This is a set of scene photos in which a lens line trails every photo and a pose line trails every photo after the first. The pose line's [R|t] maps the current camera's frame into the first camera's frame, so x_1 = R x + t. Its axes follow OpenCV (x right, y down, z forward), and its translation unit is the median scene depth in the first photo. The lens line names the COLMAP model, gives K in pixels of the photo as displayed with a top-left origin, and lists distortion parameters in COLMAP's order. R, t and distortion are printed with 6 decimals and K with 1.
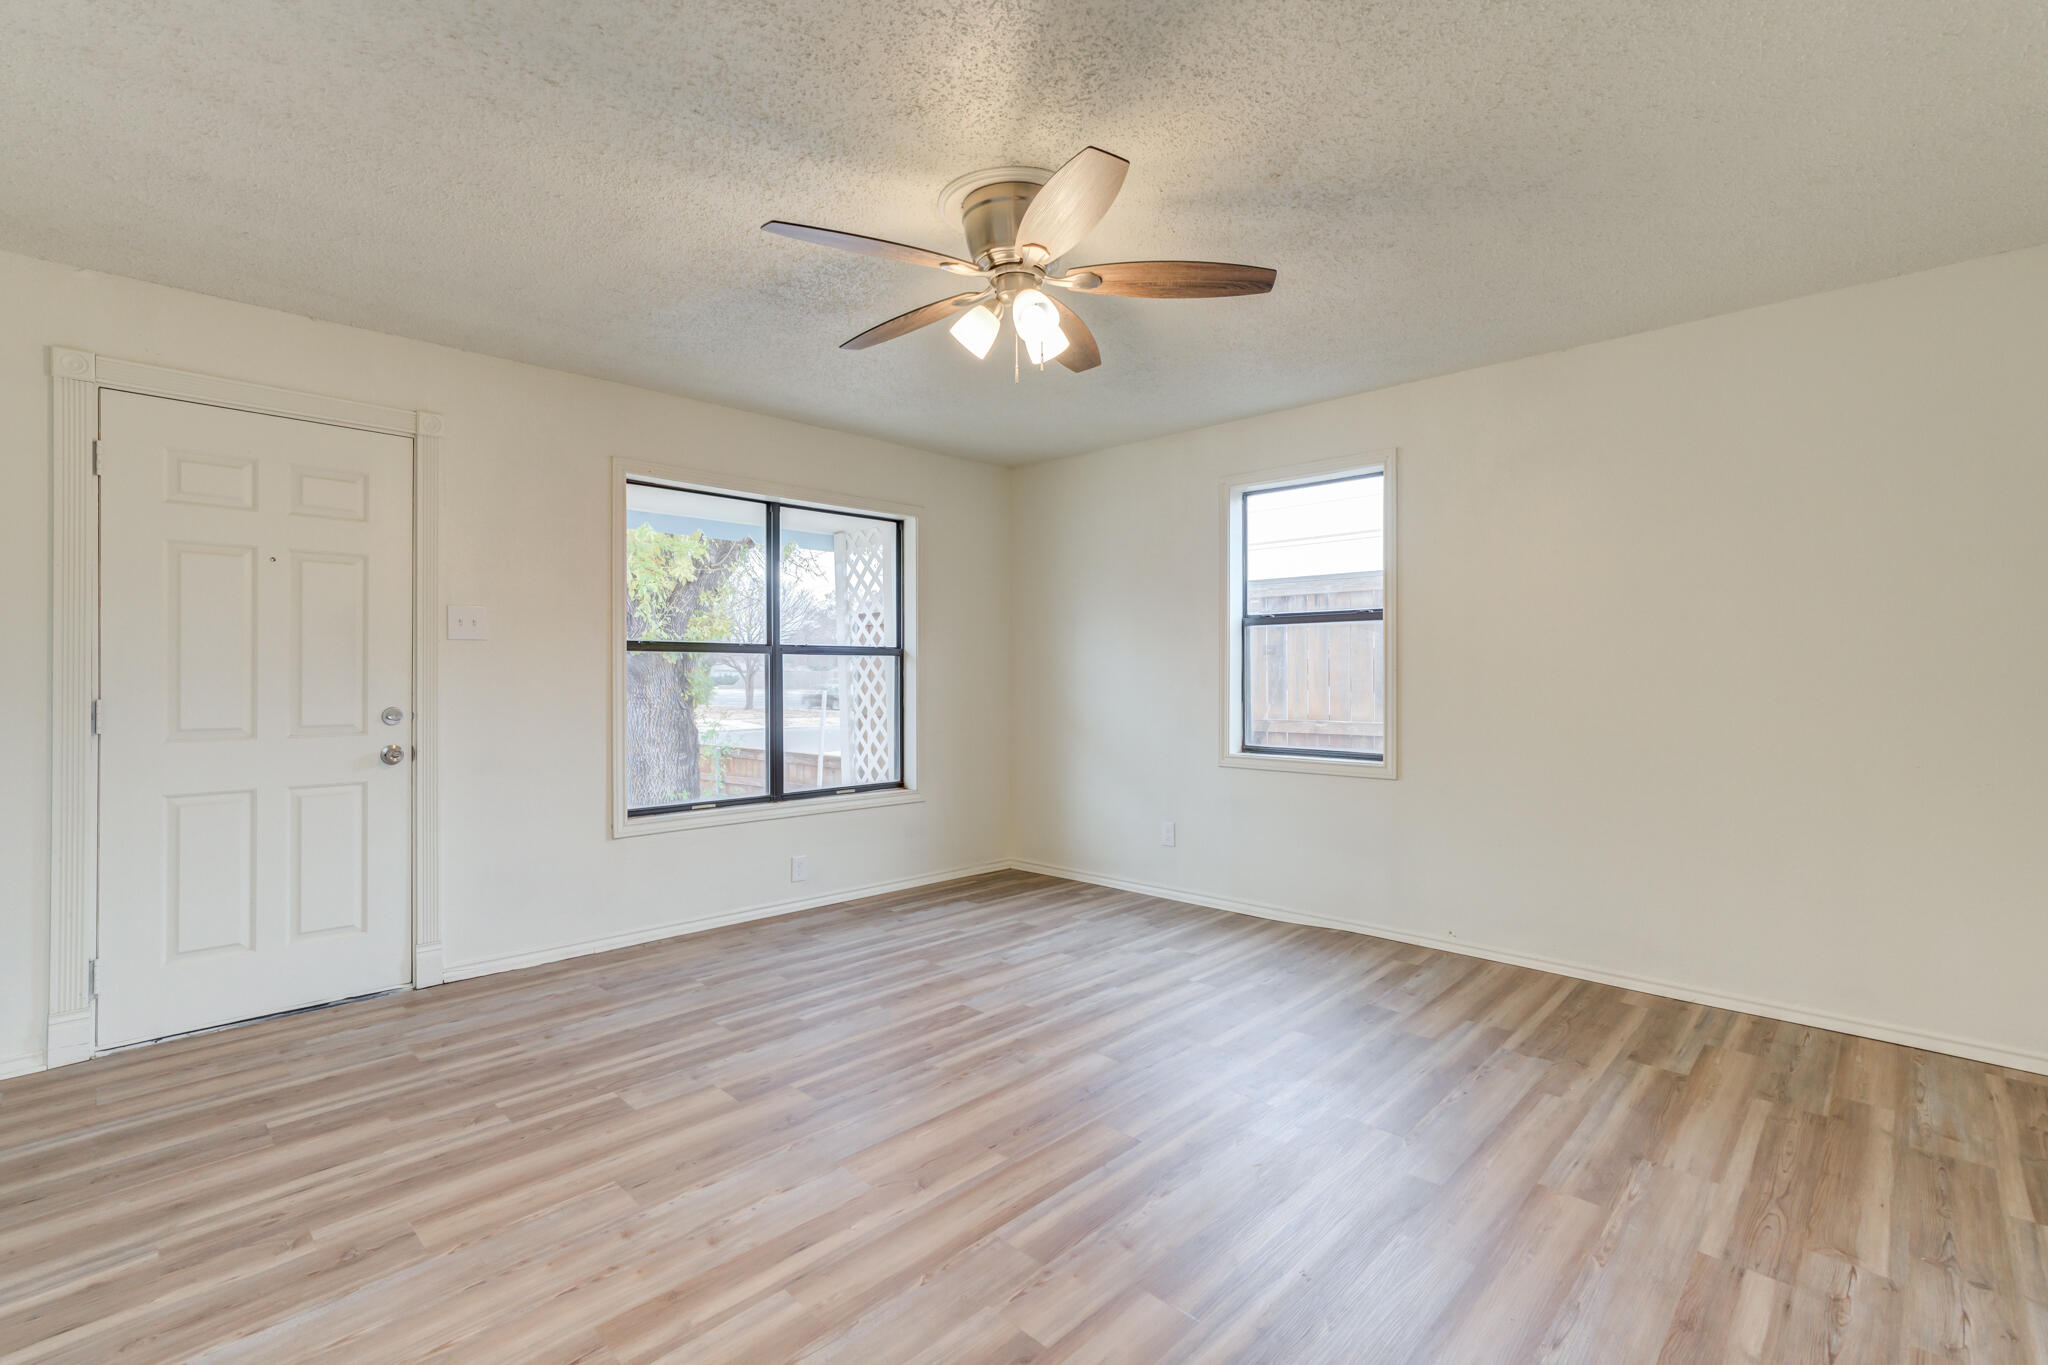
lens RADIAL K [[922.5, 0, 1027.2], [0, 922.5, 673.7], [0, 0, 1]] dist [-0.017390, 0.014376]
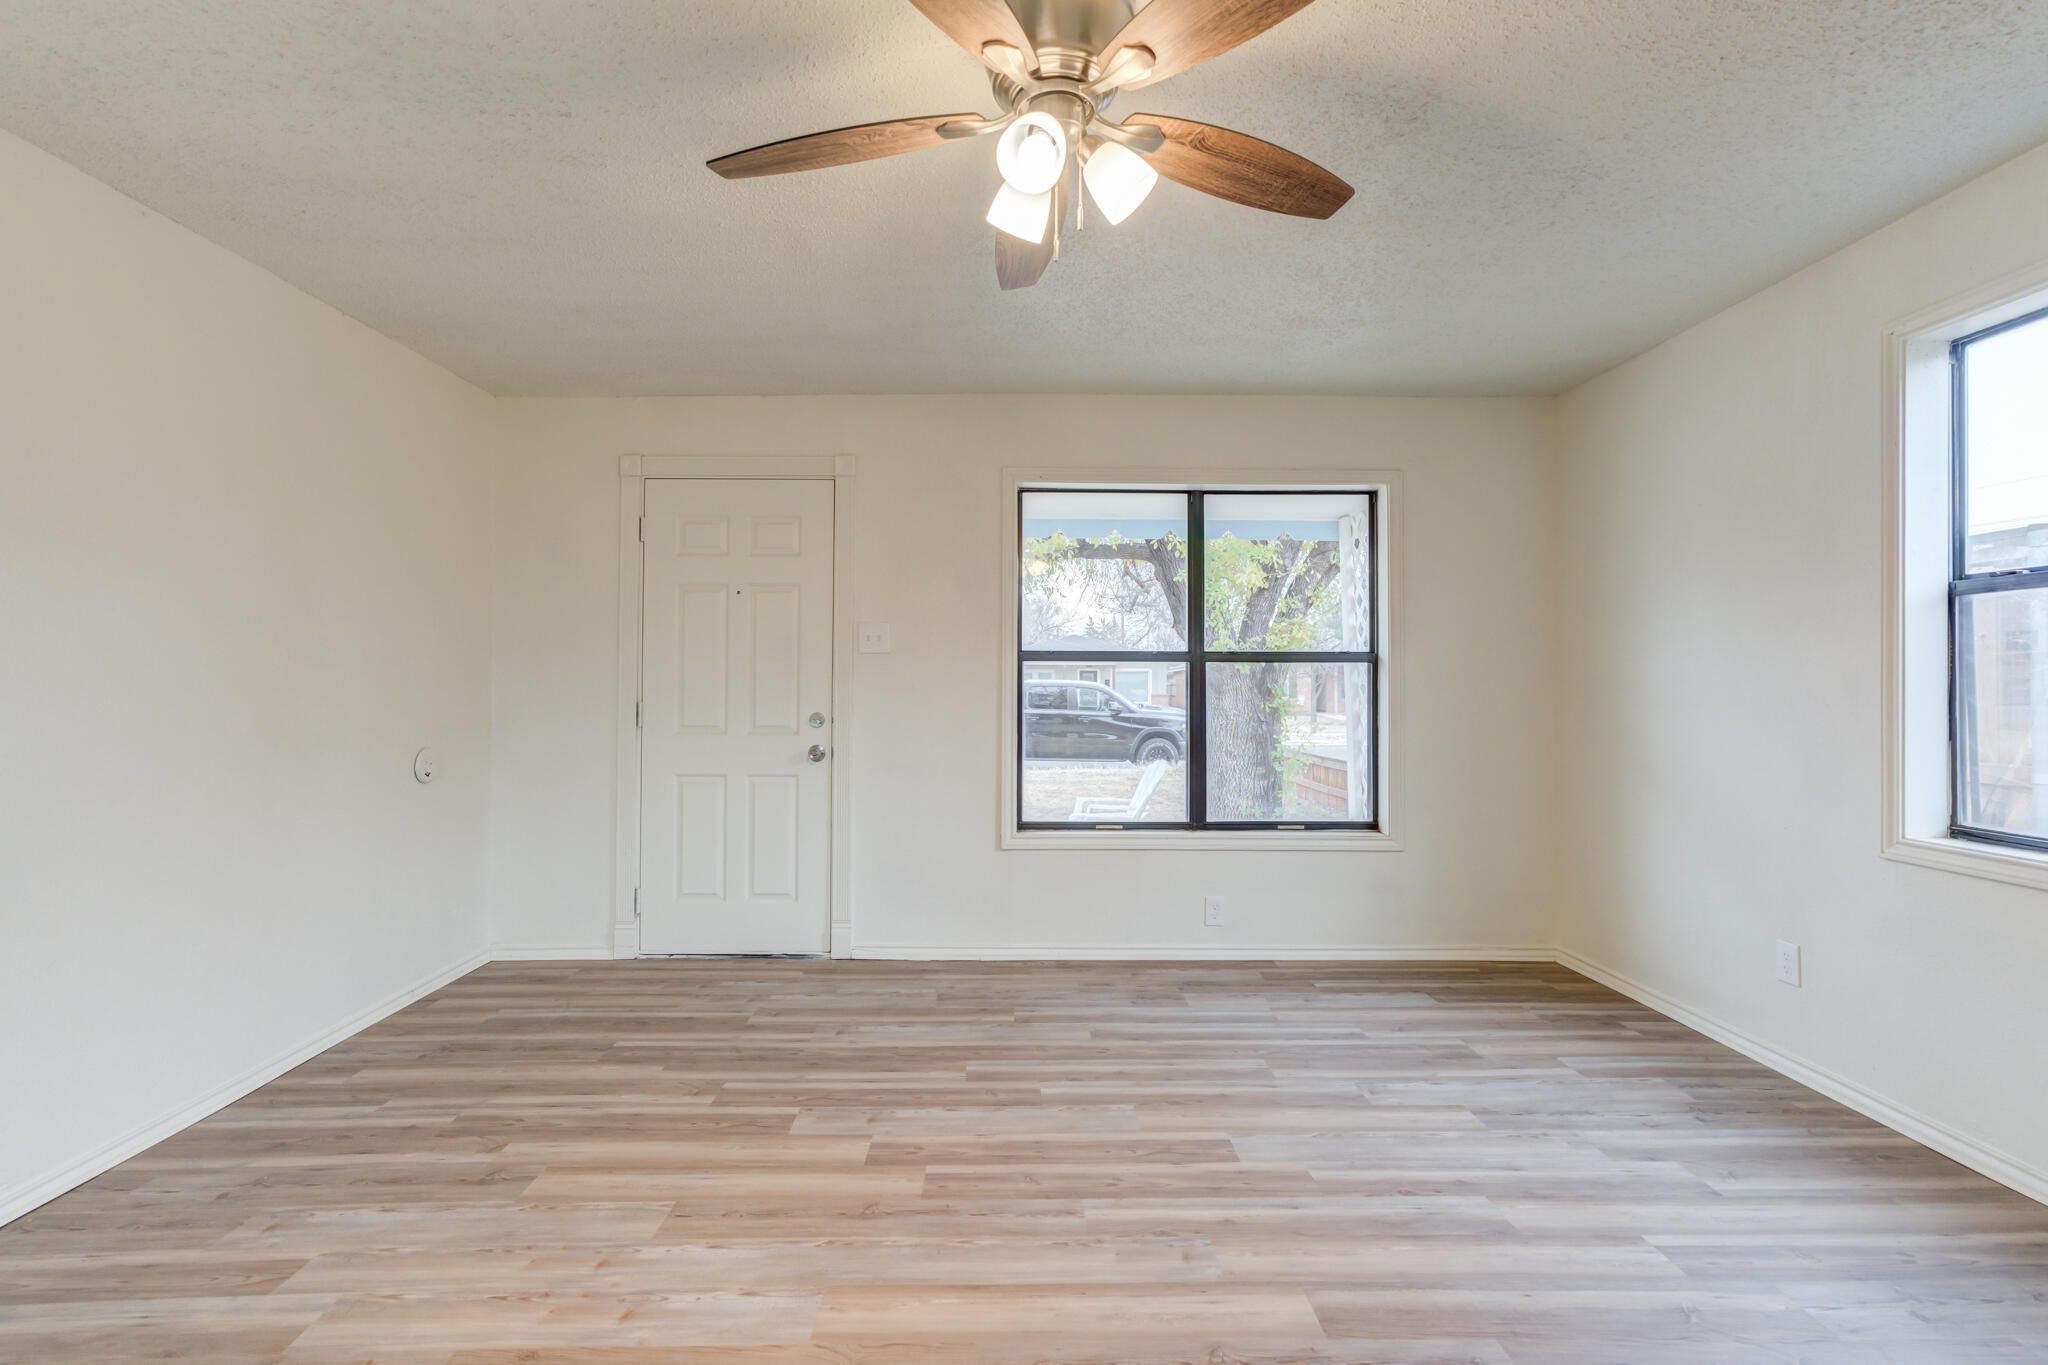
lens RADIAL K [[922.5, 0, 1027.2], [0, 922.5, 673.7], [0, 0, 1]] dist [-0.017390, 0.014376]
pose [[0.705705, -0.005427, -0.708485, 0.321827], [-0.002847, 0.999941, -0.010495, -0.000954], [0.708500, 0.009423, 0.705648, 0.357289]]
